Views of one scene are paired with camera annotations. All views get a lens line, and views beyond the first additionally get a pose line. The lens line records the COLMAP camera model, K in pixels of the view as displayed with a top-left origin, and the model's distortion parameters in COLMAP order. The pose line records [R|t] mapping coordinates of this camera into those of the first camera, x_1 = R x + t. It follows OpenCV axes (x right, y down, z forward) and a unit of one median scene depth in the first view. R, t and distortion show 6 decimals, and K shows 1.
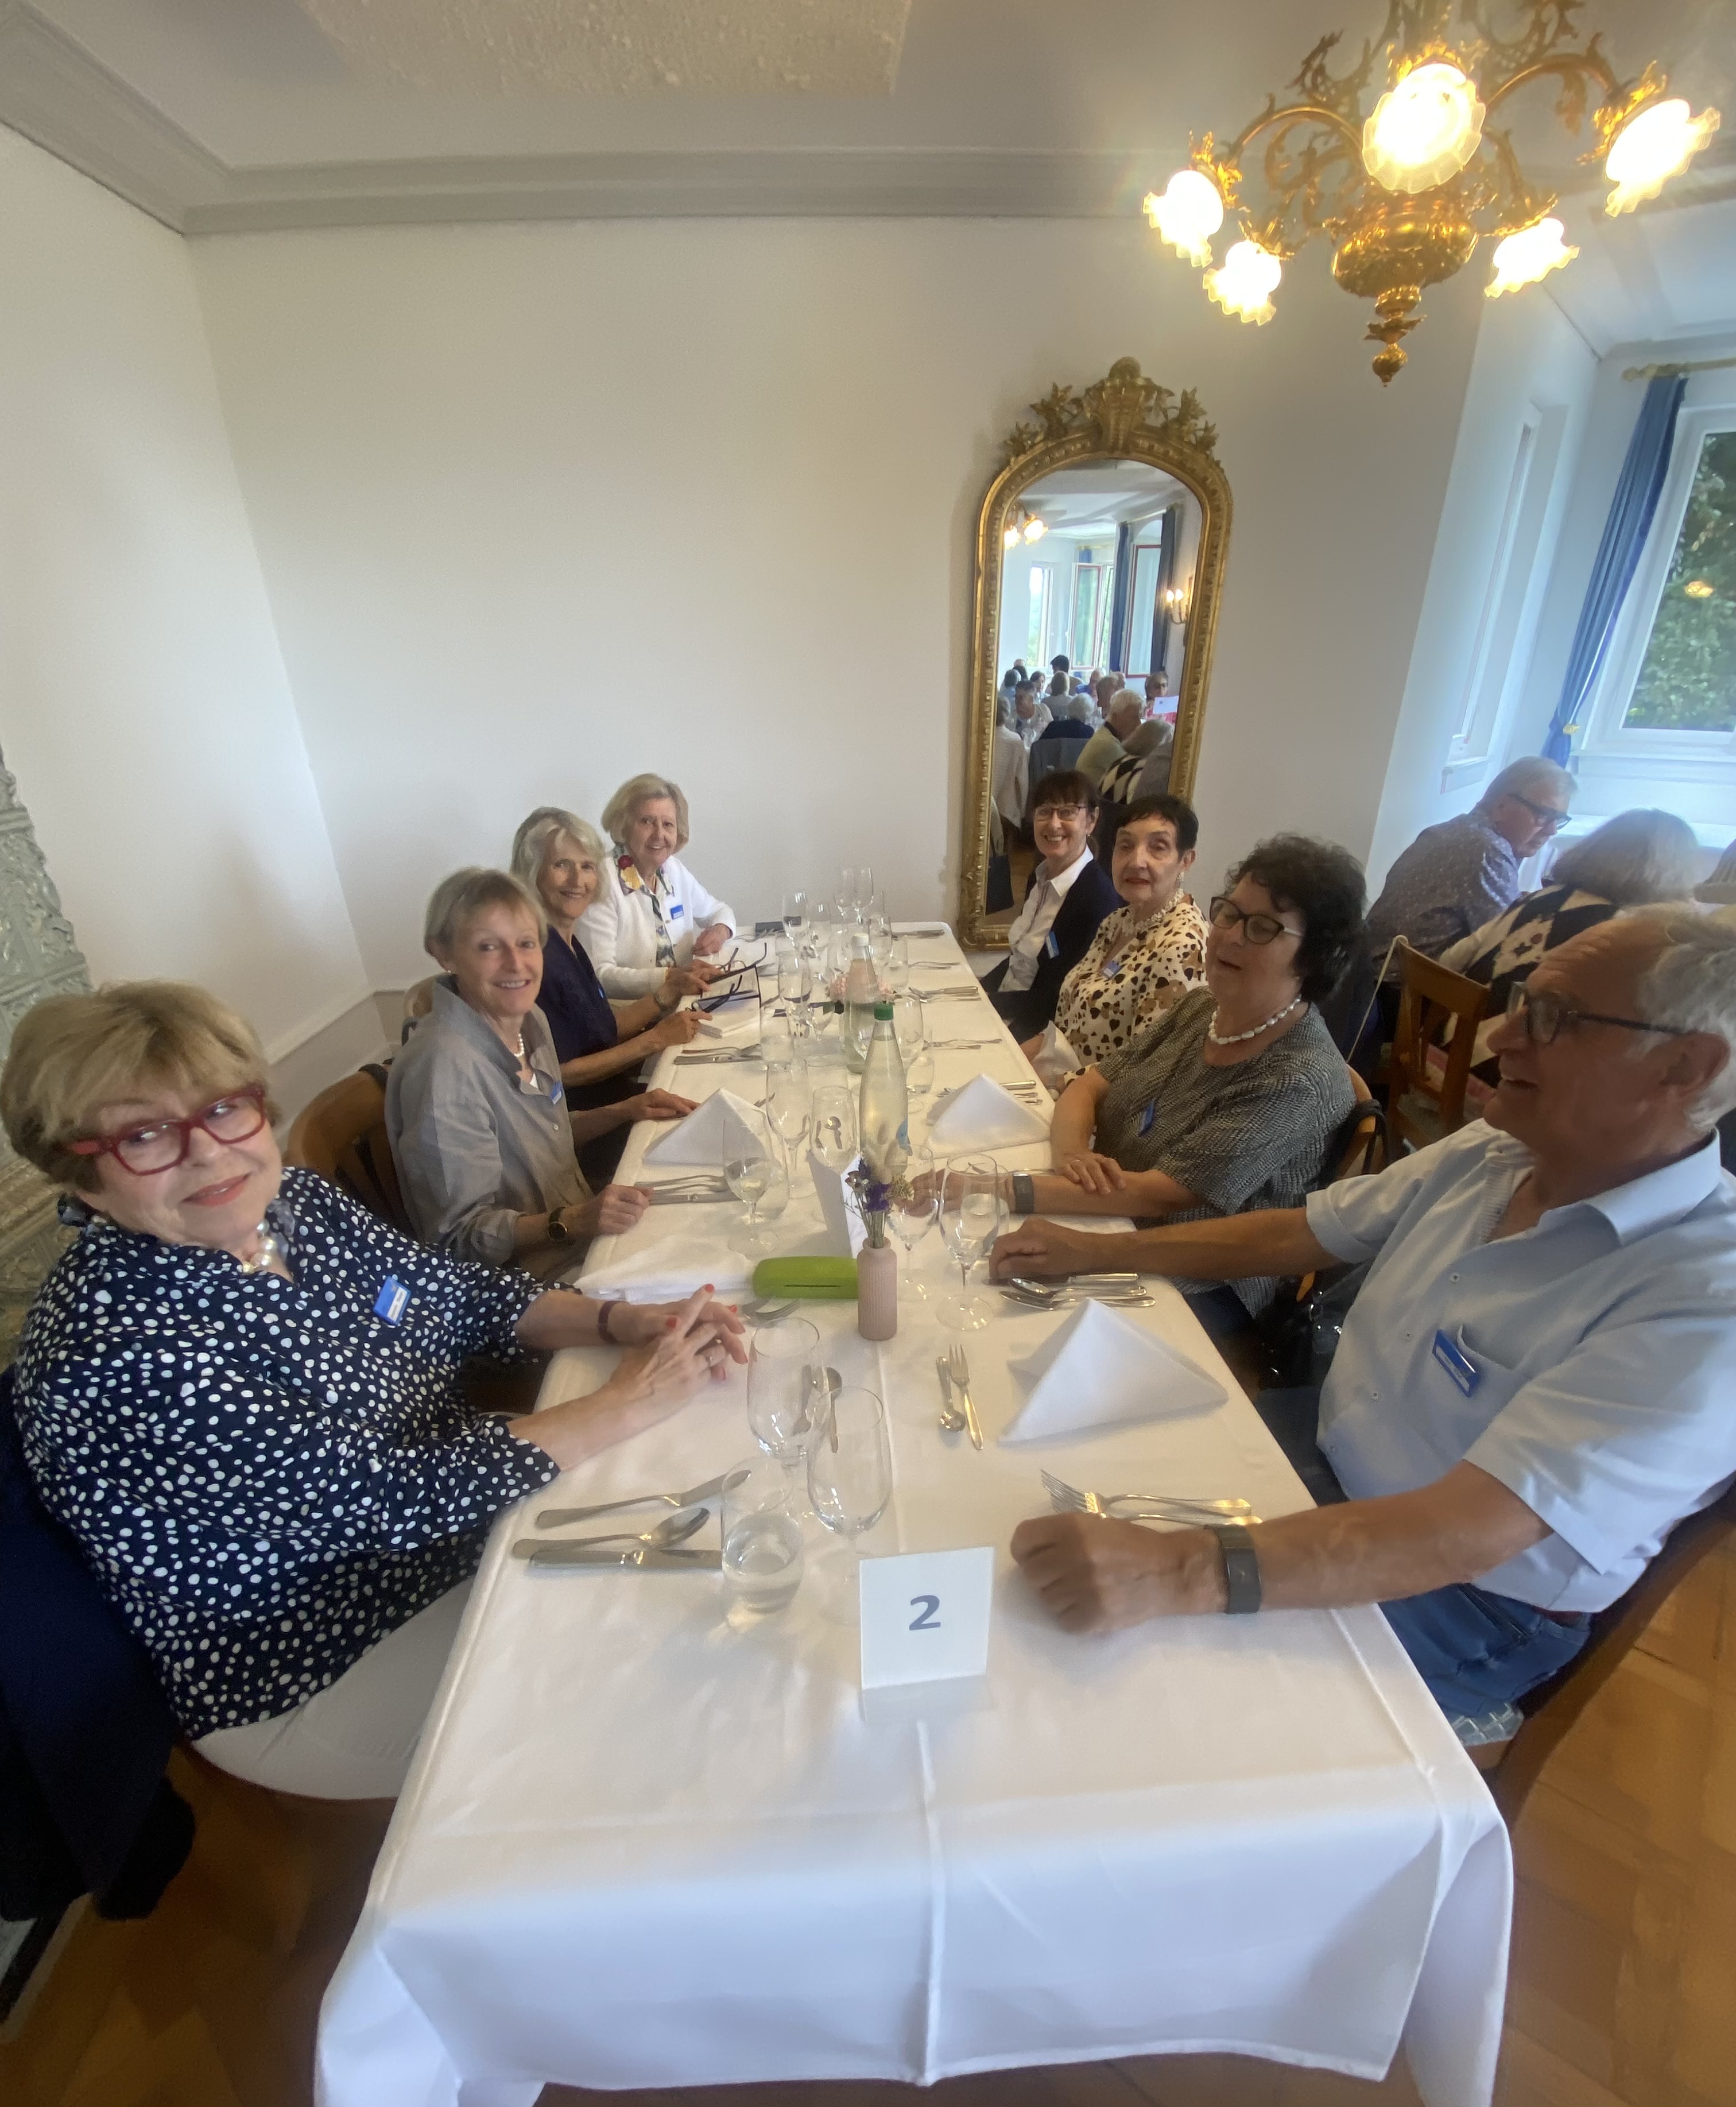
lens RADIAL K [[865.7, 0, 866.1], [0, 865.7, 1057.2], [0, 0, 1]] dist [-0.001006, -0.000250]
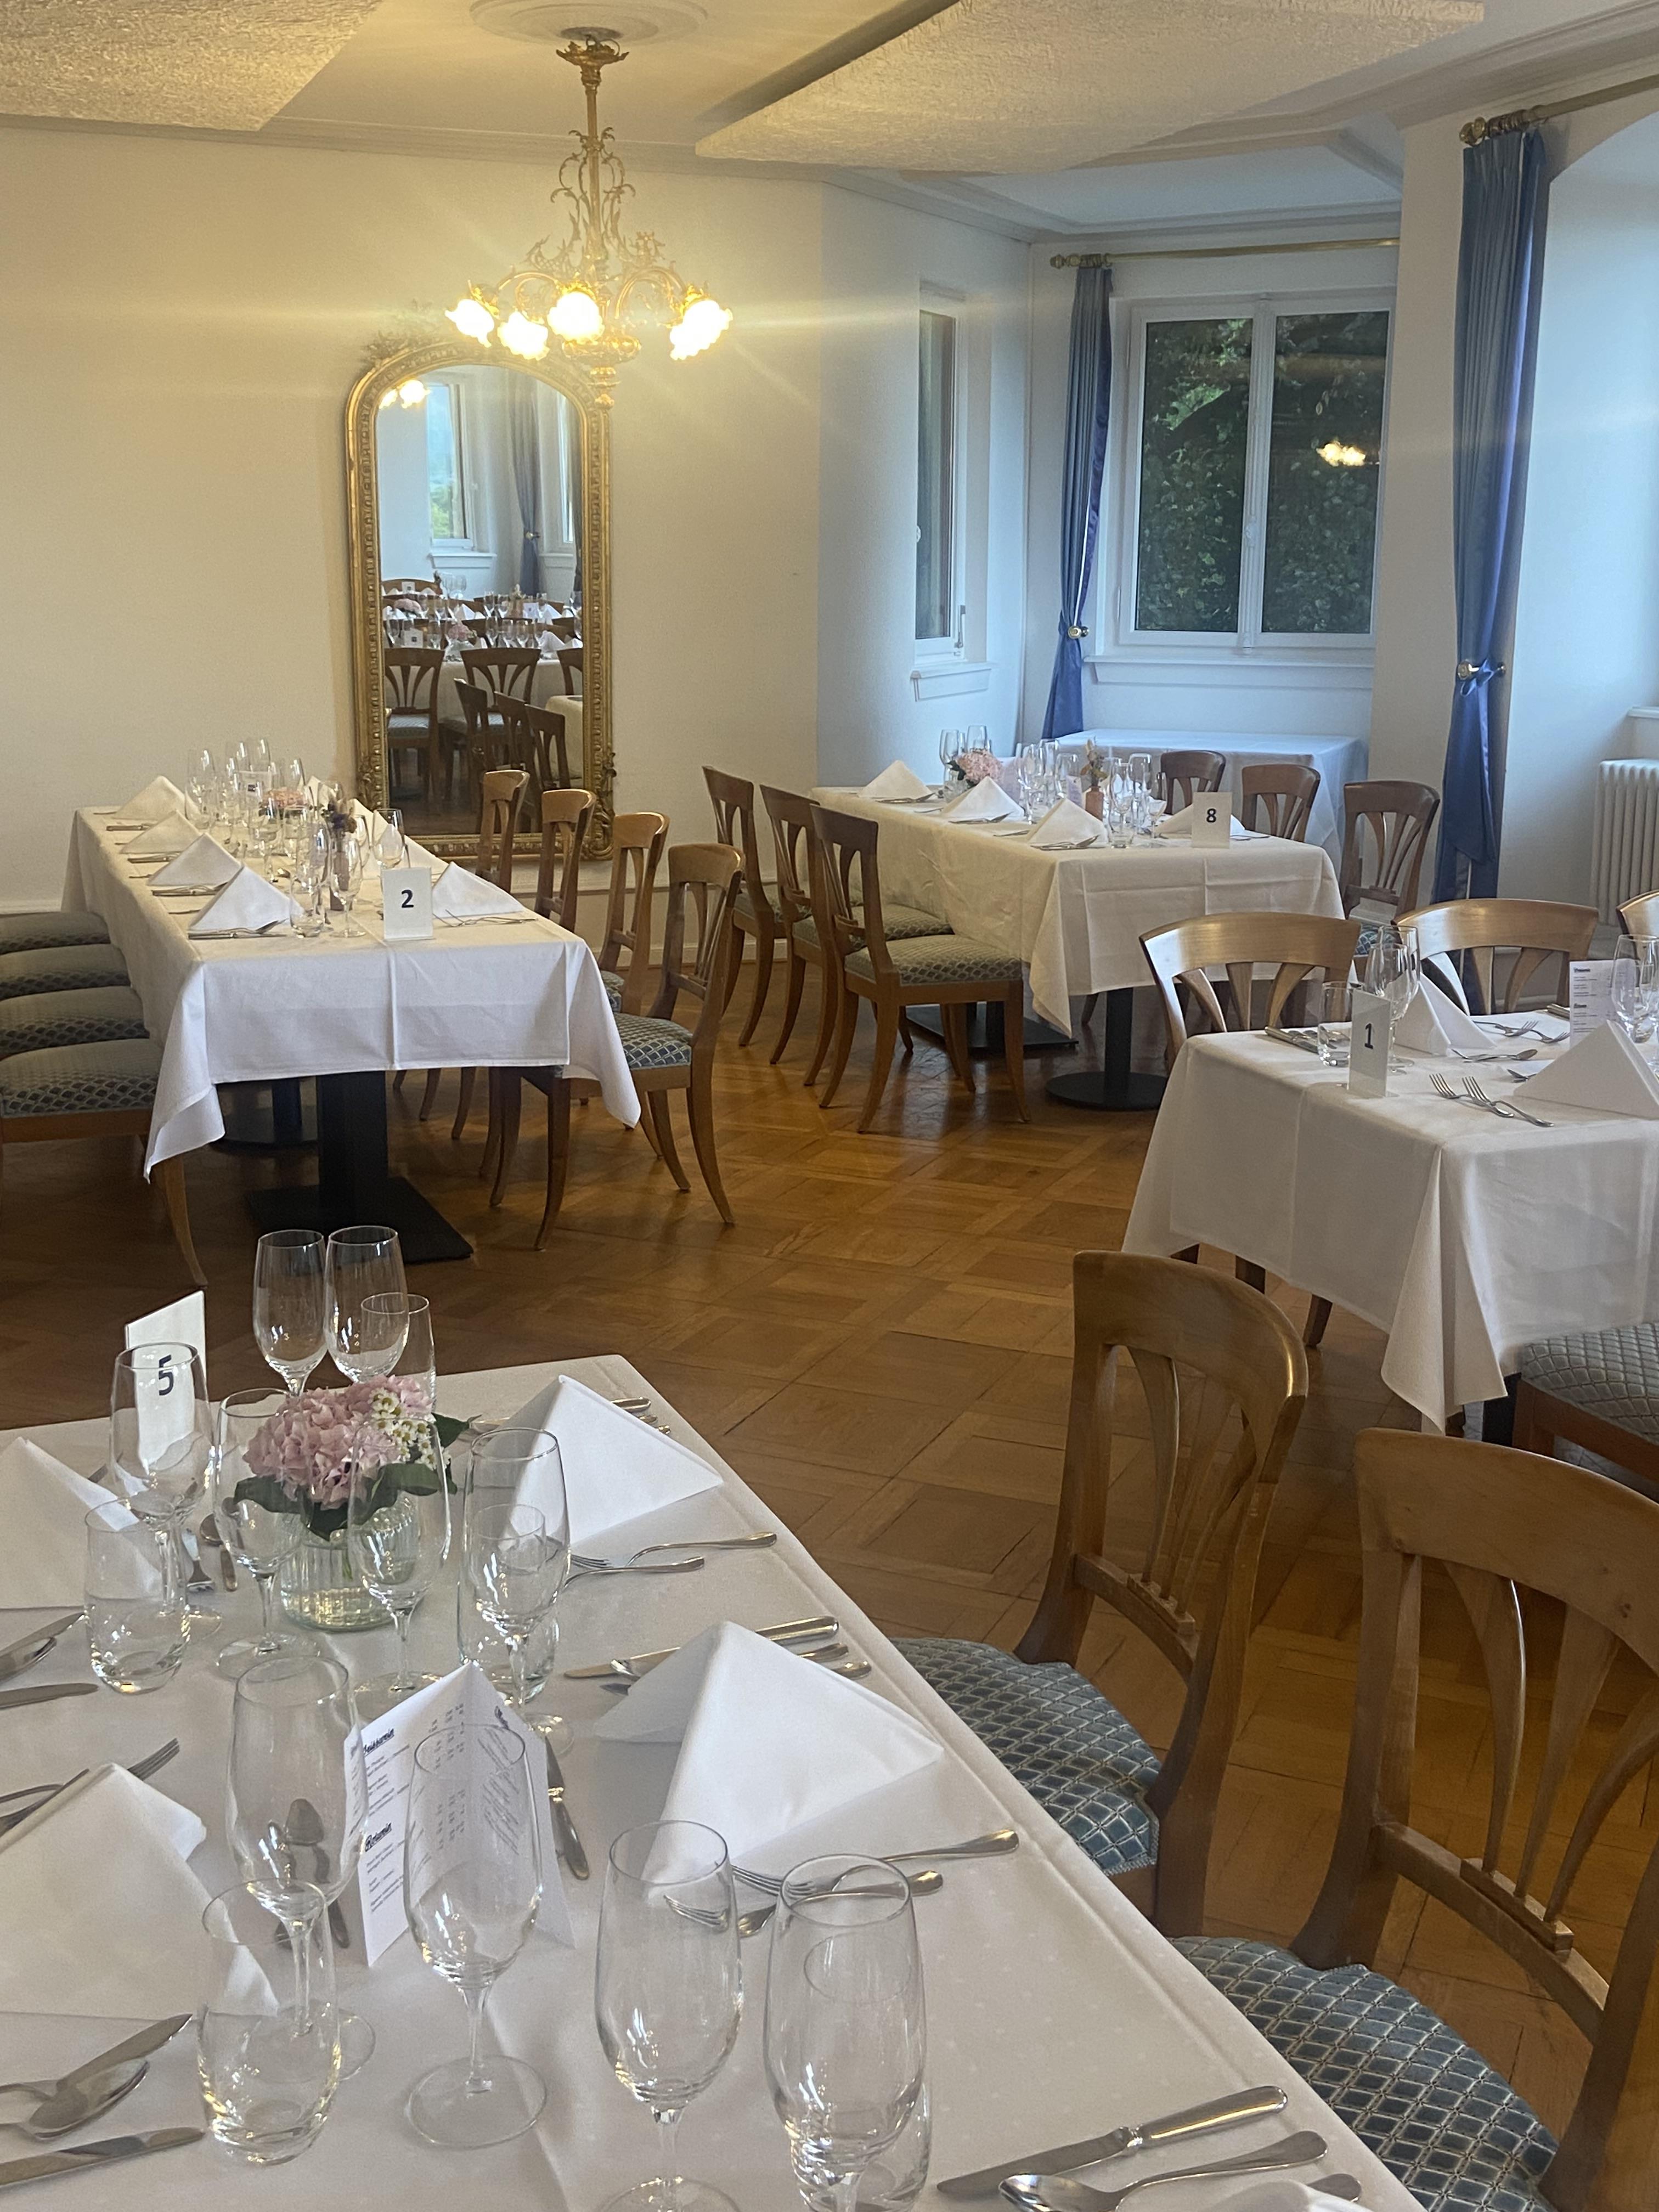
lens RADIAL K [[2366.1, 0, 830.4], [0, 2366.1, 1106.6], [0, 0, 1]] dist [0.002387, 0.000000]
pose [[0.948822, -0.054839, 0.311014, -0.229555], [0.107959, 0.981801, -0.156240, 0.626064], [-0.296786, 0.181821, 0.937475, -1.538156]]
